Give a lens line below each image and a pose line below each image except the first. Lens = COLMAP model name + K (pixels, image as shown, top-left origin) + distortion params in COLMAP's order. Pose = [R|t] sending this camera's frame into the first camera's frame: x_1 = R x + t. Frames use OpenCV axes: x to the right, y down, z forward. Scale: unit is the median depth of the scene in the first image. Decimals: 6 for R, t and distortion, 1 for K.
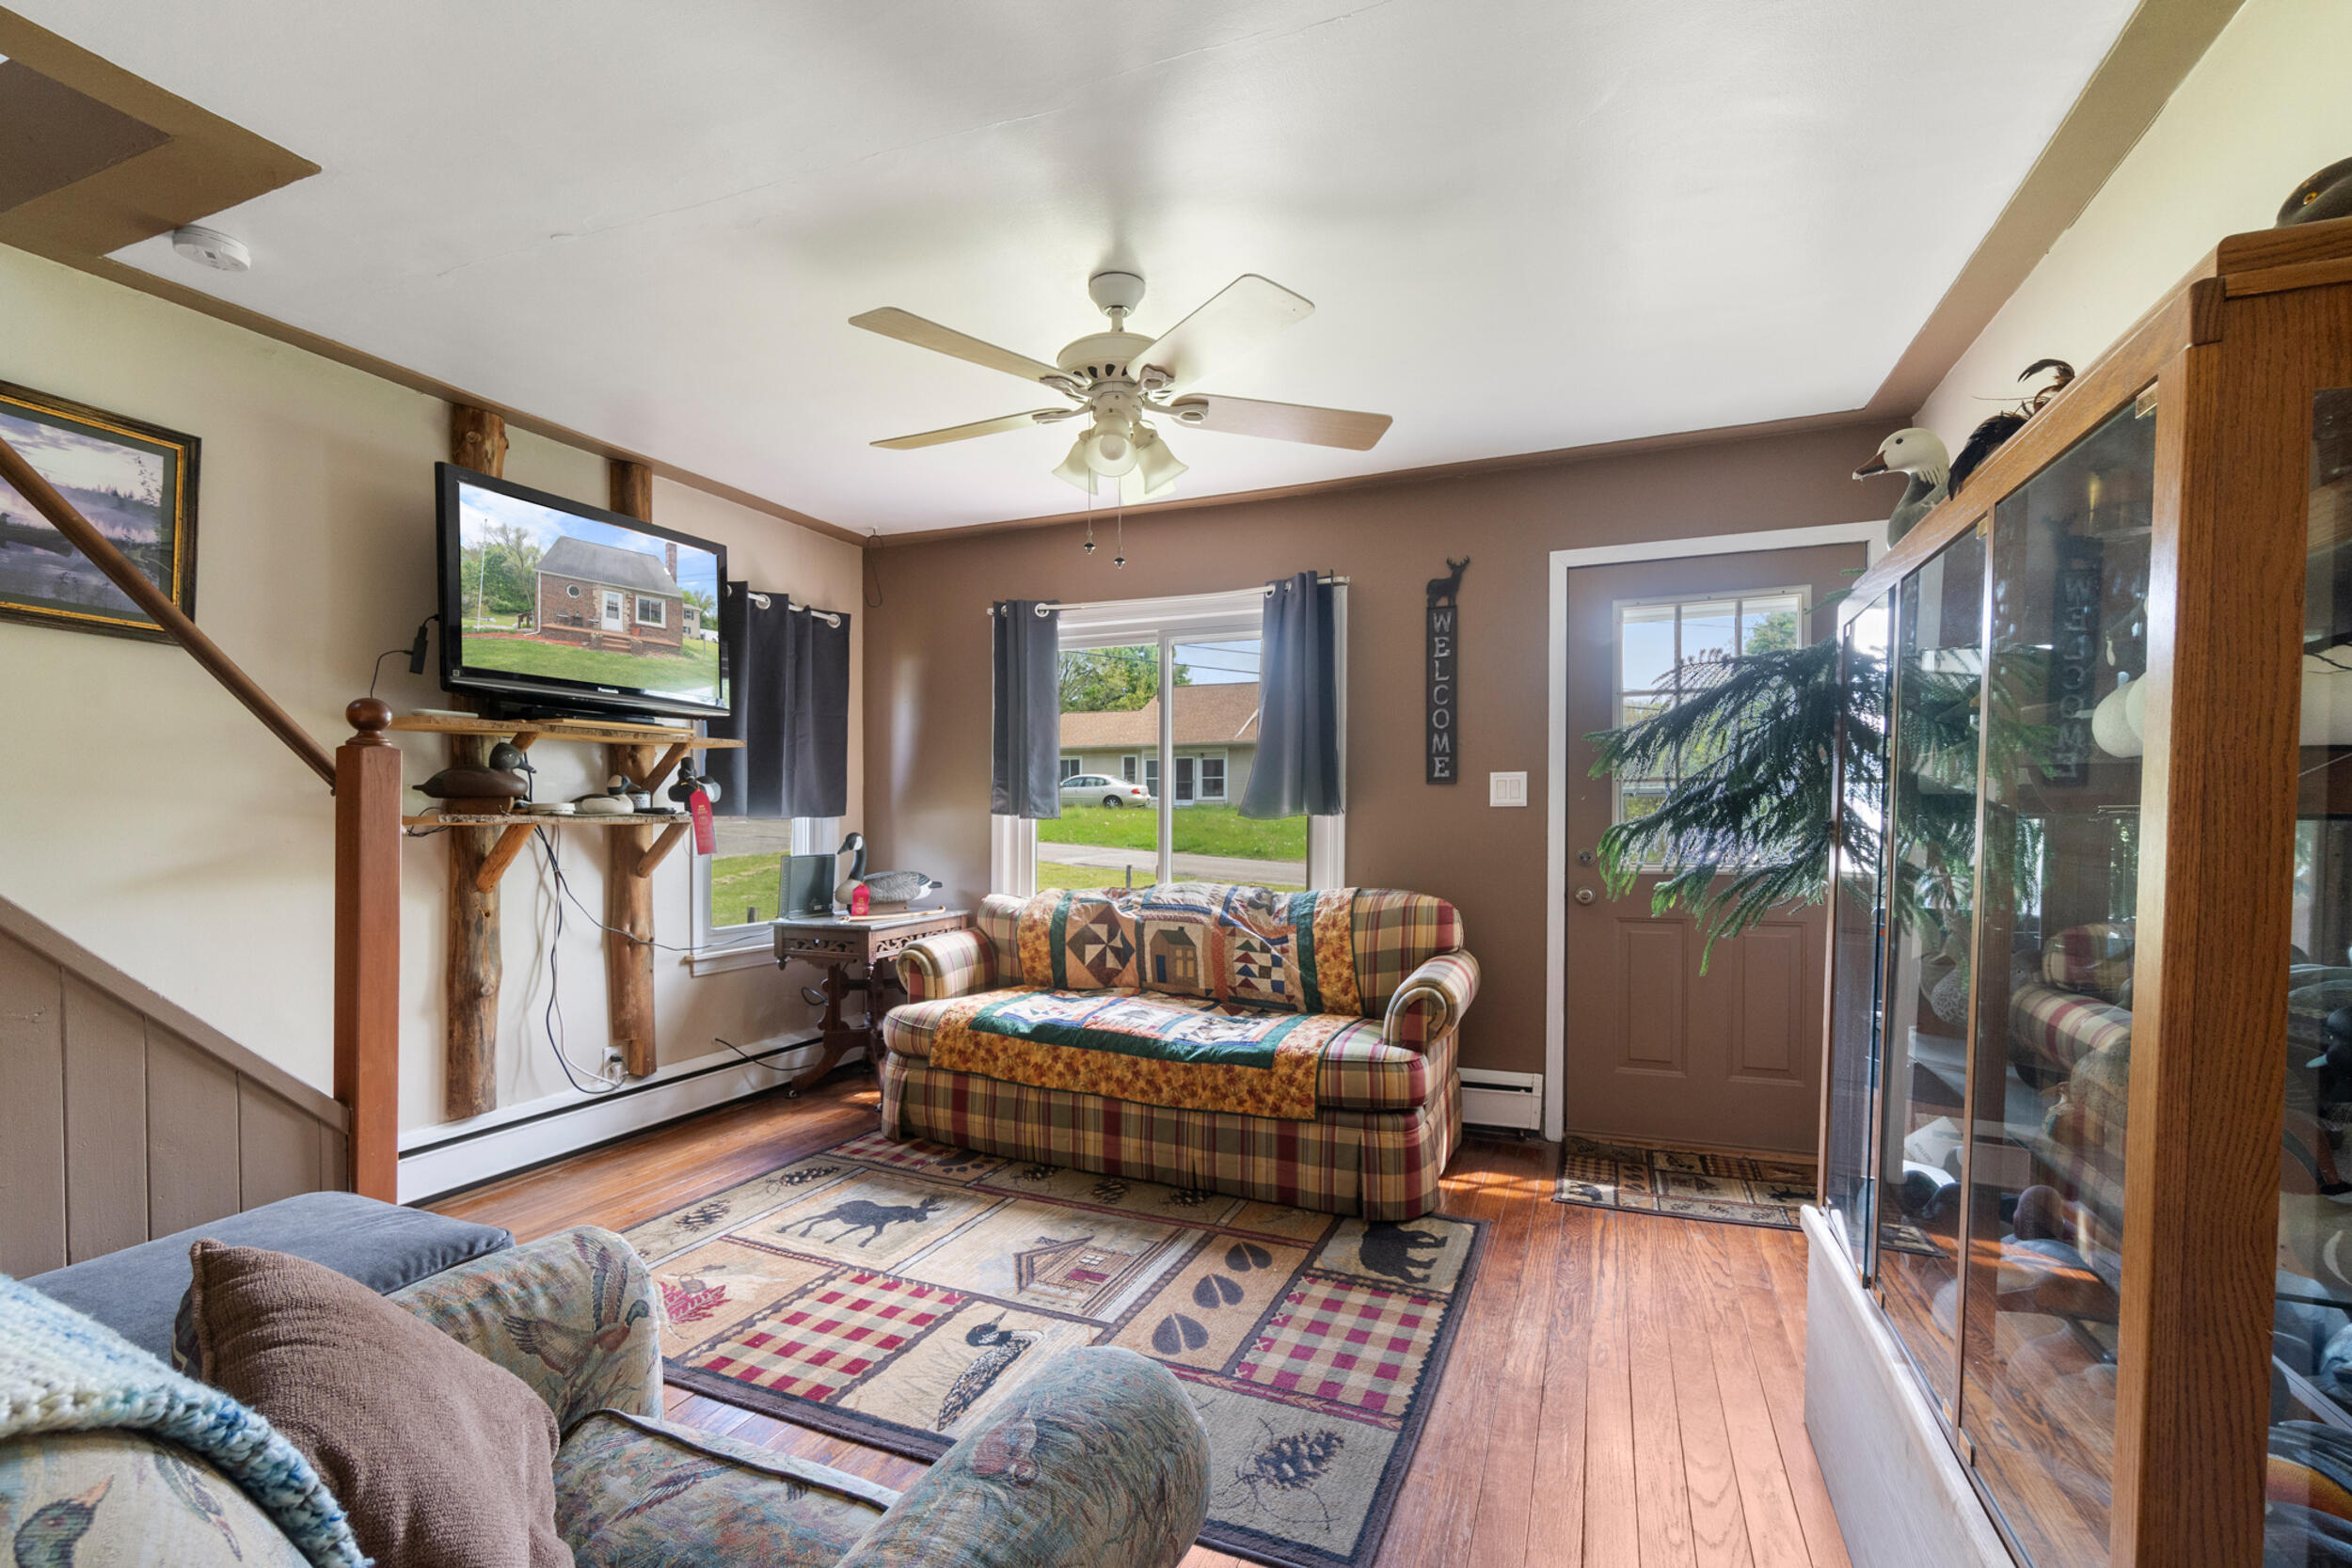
lens RADIAL K [[1056.0, 0, 1179.6], [0, 1056.0, 822.4], [0, 0, 1]] dist [0.001652, -0.000436]
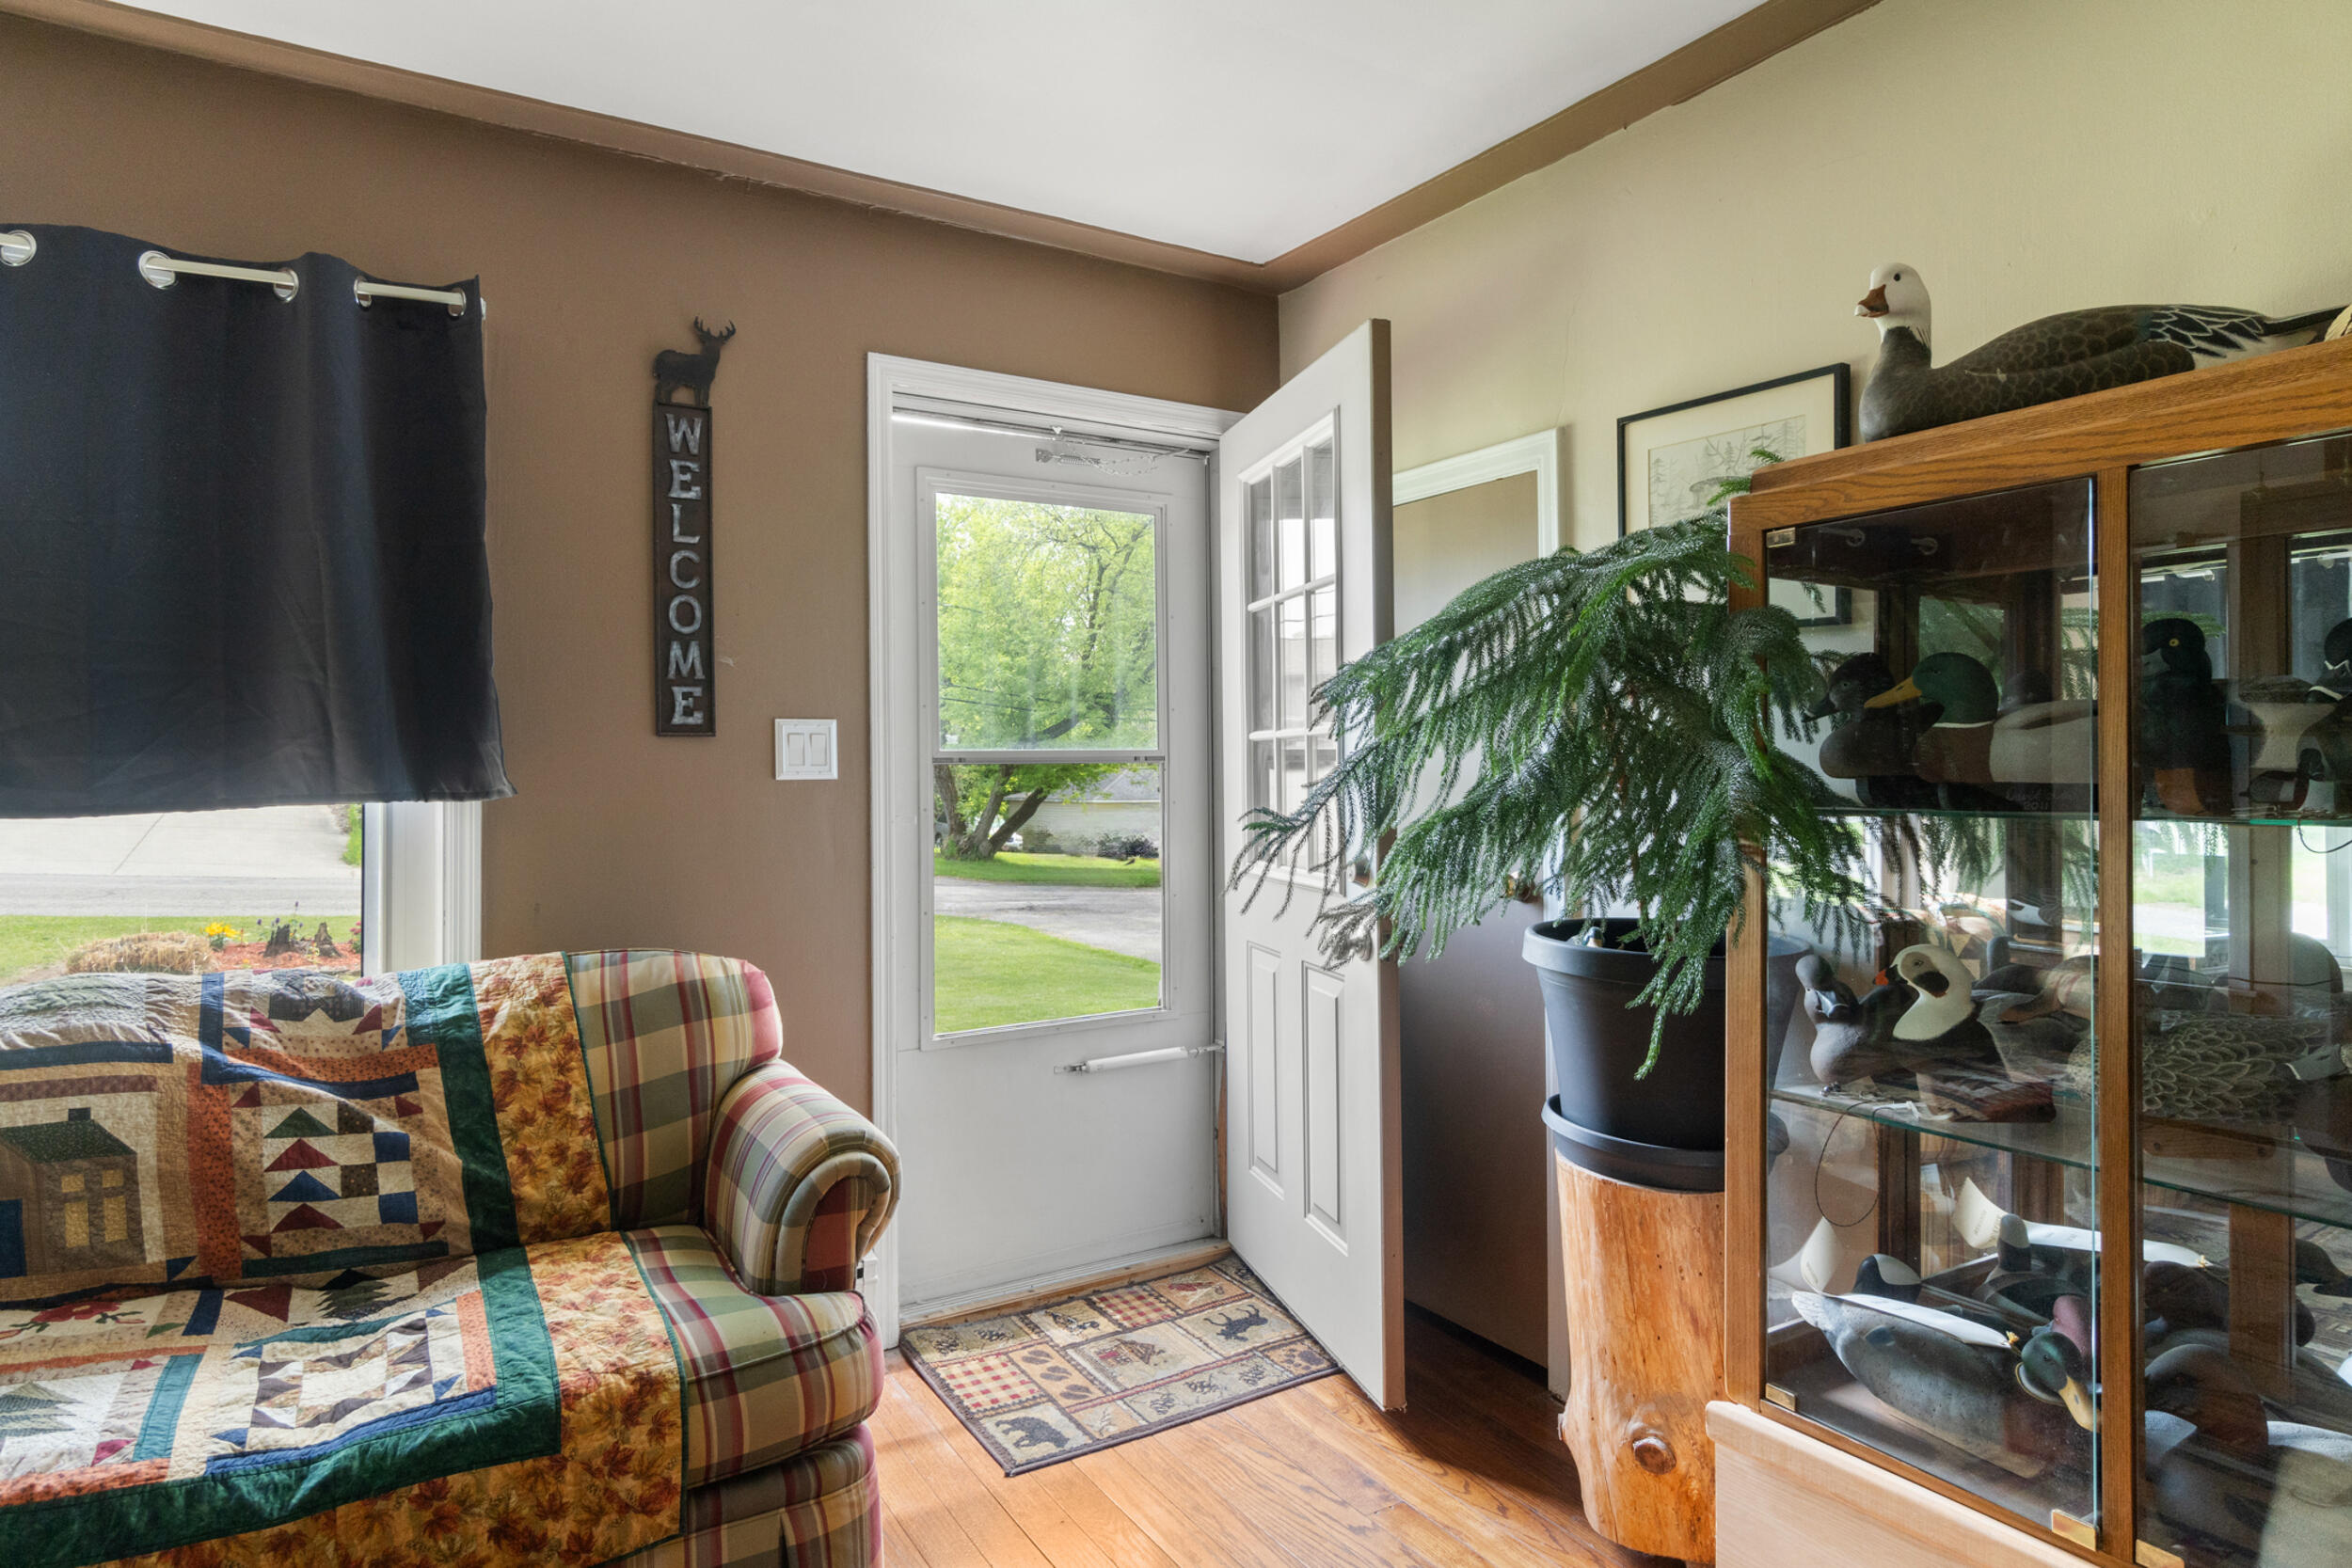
lens RADIAL K [[1308.1, 0, 1151.5], [0, 1308.1, 766.3], [0, 0, 1]] dist [-0.000768, 0.002723]
pose [[0.595968, 0.008298, 0.802965, -0.174086], [0.005029, 0.999888, -0.014066, -0.014170], [-0.802993, 0.012421, 0.595860, 0.521659]]
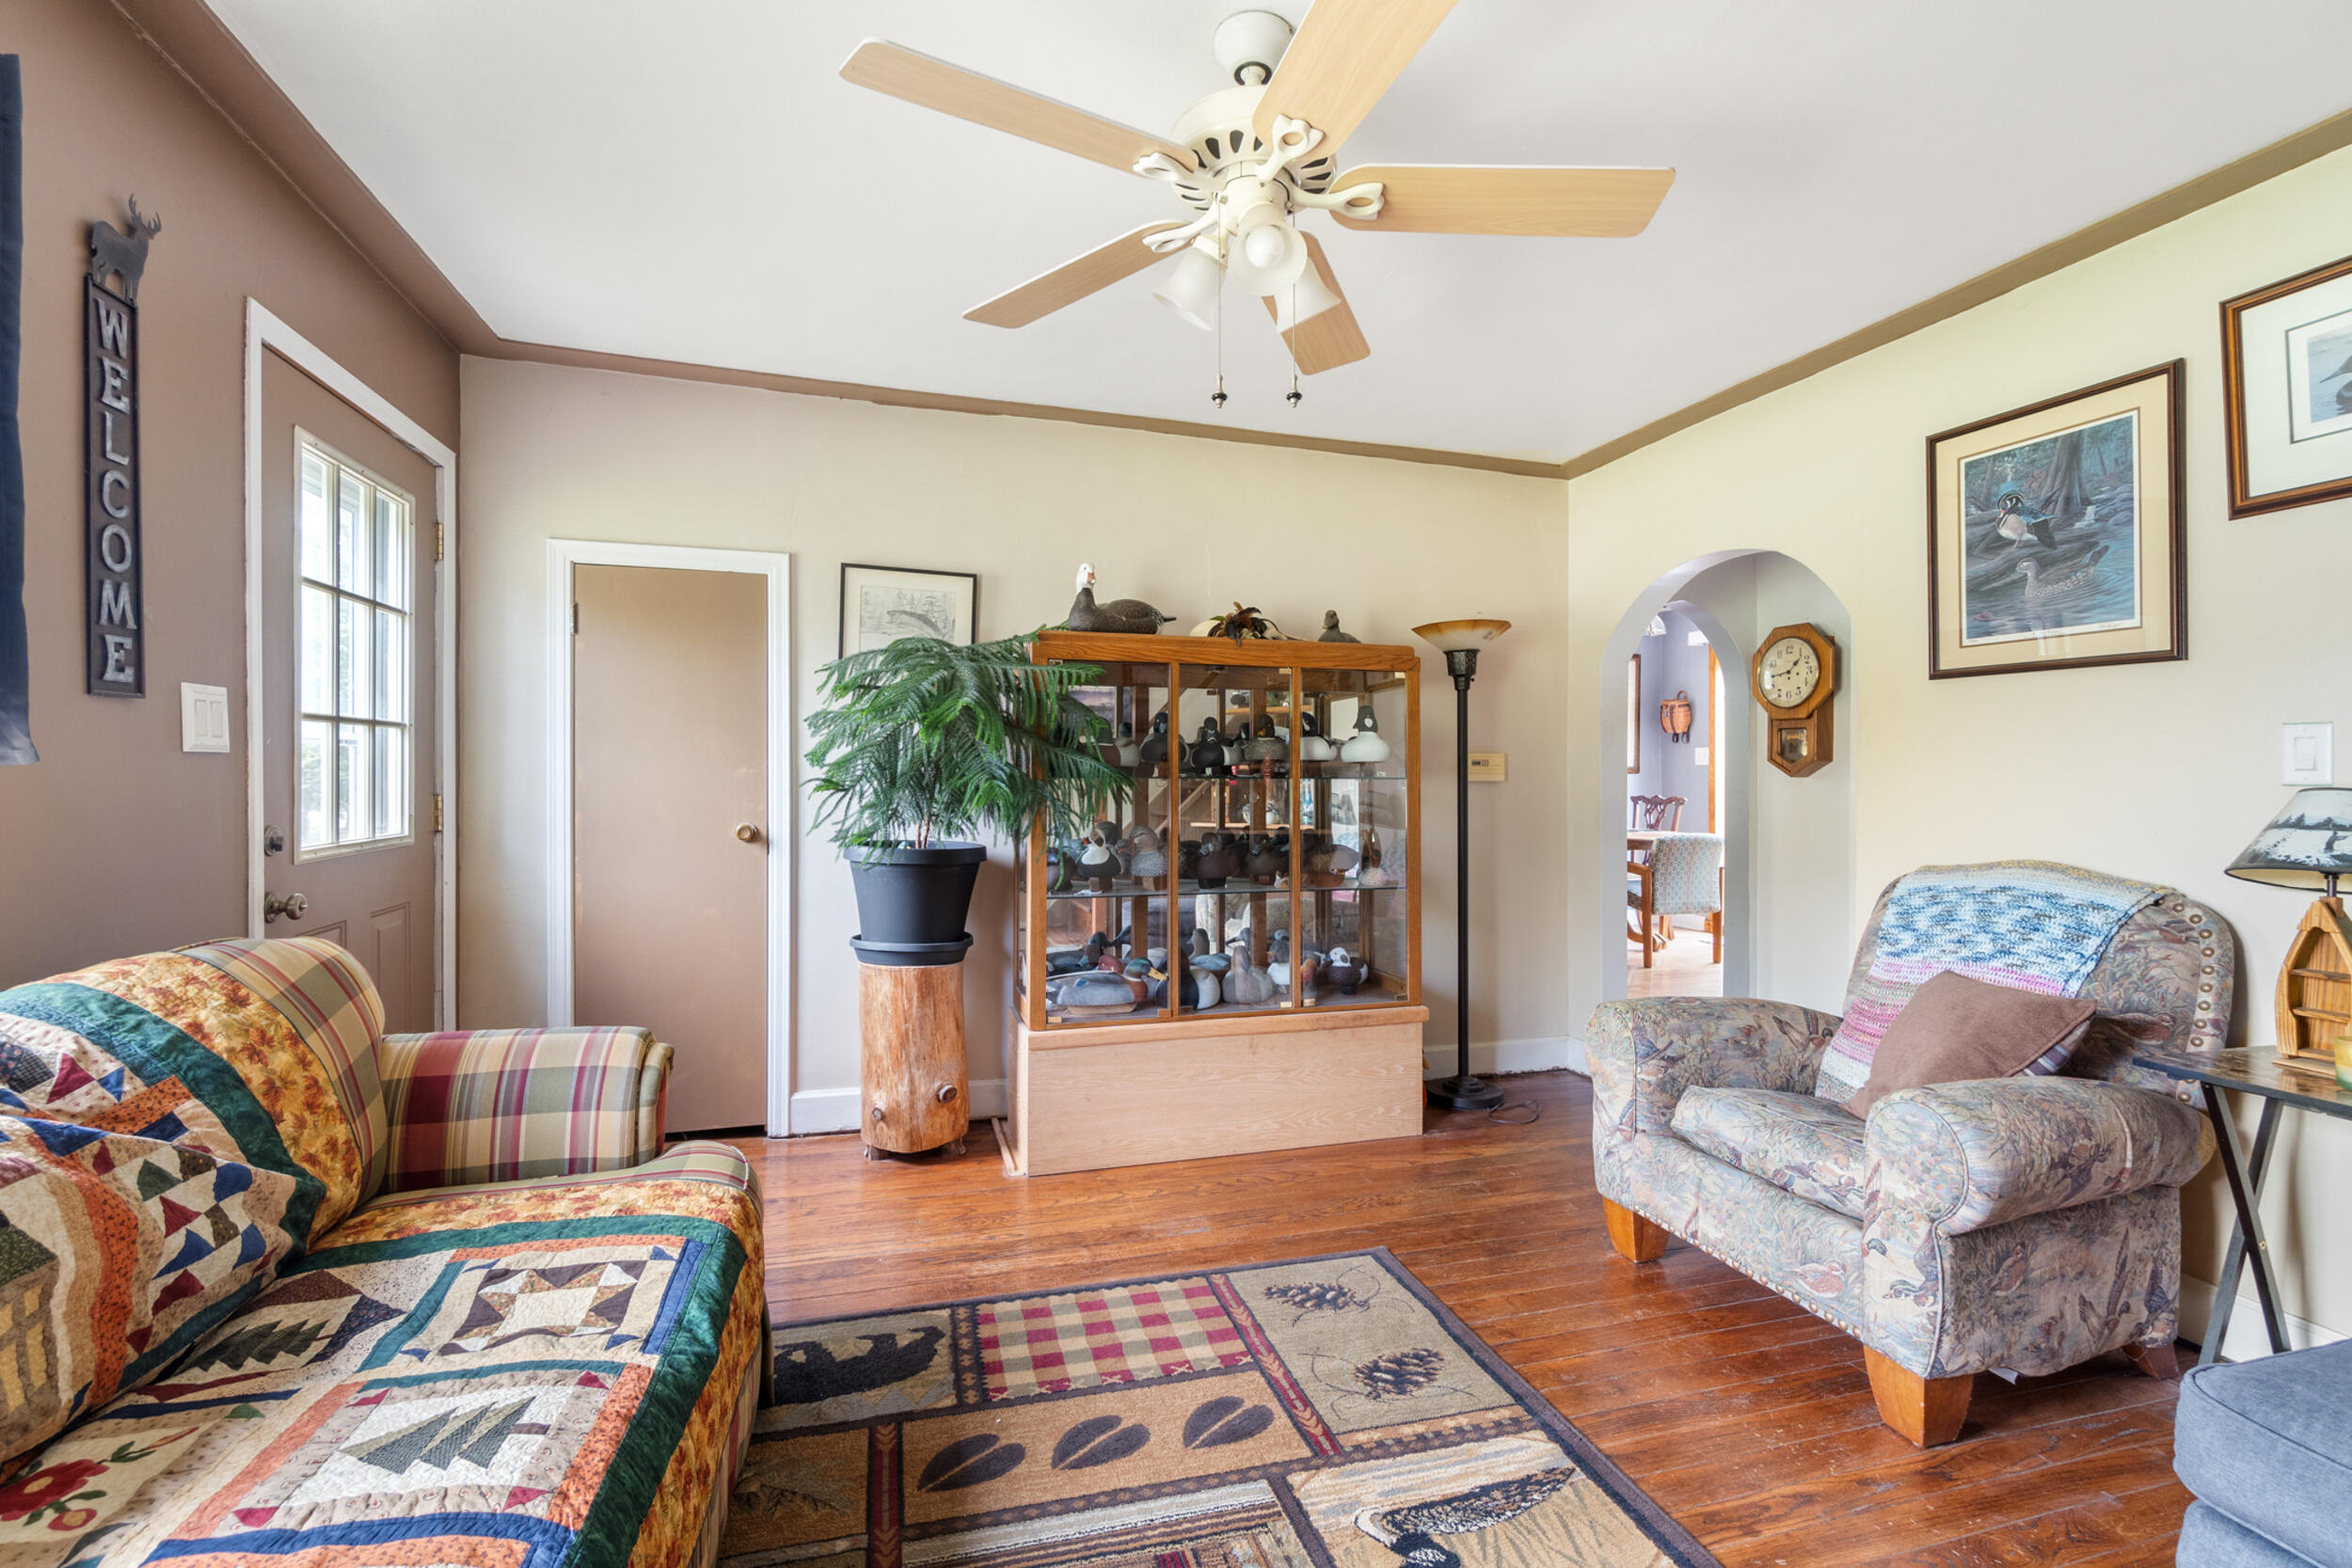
lens RADIAL K [[1008.4, 0, 1166.4], [0, 1008.4, 760.7], [0, 0, 1]] dist [-0.005282, 0.001077]
pose [[-0.615154, 0.007324, 0.788373, -0.433682], [0.000175, 0.999958, -0.009153, -0.007503], [-0.788407, -0.005493, -0.615129, 1.131042]]
